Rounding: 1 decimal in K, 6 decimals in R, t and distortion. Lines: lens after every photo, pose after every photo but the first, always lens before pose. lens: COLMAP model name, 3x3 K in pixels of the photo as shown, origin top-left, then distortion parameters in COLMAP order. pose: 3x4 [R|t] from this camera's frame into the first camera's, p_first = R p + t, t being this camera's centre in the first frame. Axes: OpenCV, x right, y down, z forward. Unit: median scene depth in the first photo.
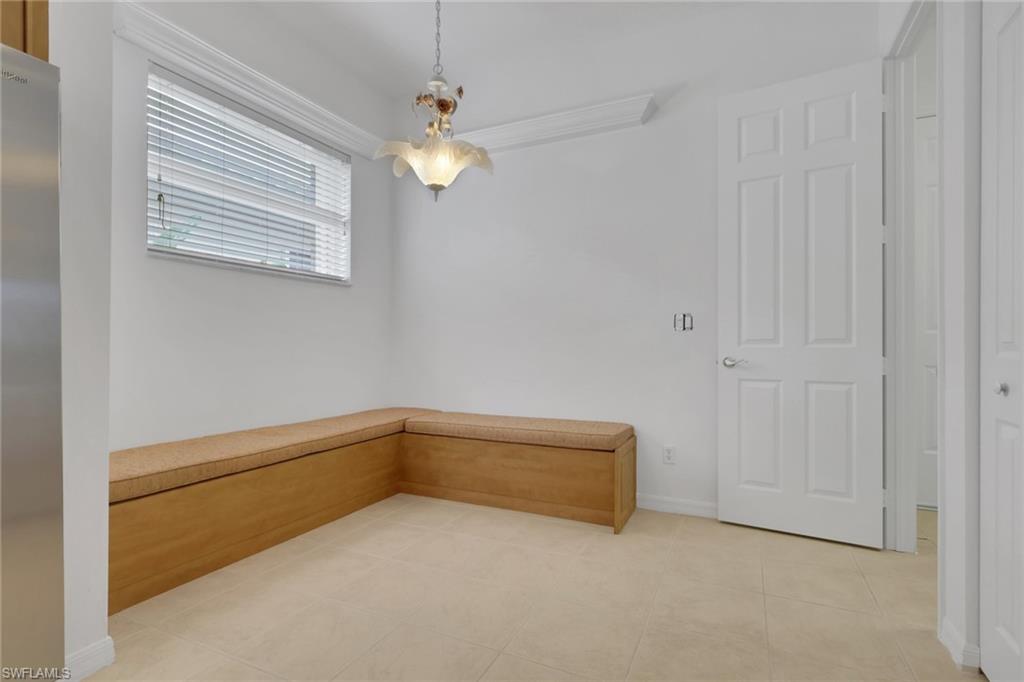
lens RADIAL K [[501.4, 0, 515.0], [0, 501.4, 357.9], [0, 0, 1]] dist [0.000738, 0.000071]
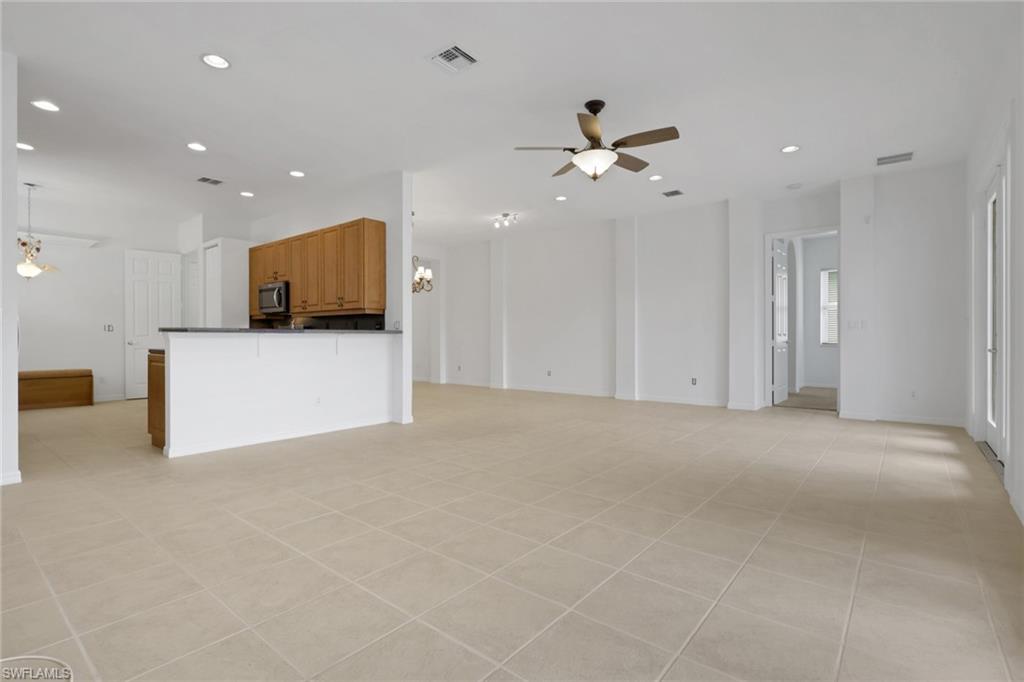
lens RADIAL K [[480.6, 0, 512.0], [0, 480.6, 341.0], [0, 0, 1]] dist [0.000070, 0.000028]
pose [[0.245134, -0.005721, 0.969472, -1.682265], [0.012738, 0.999915, 0.002679, 0.016774], [-0.969406, 0.011692, 0.245186, -1.762776]]
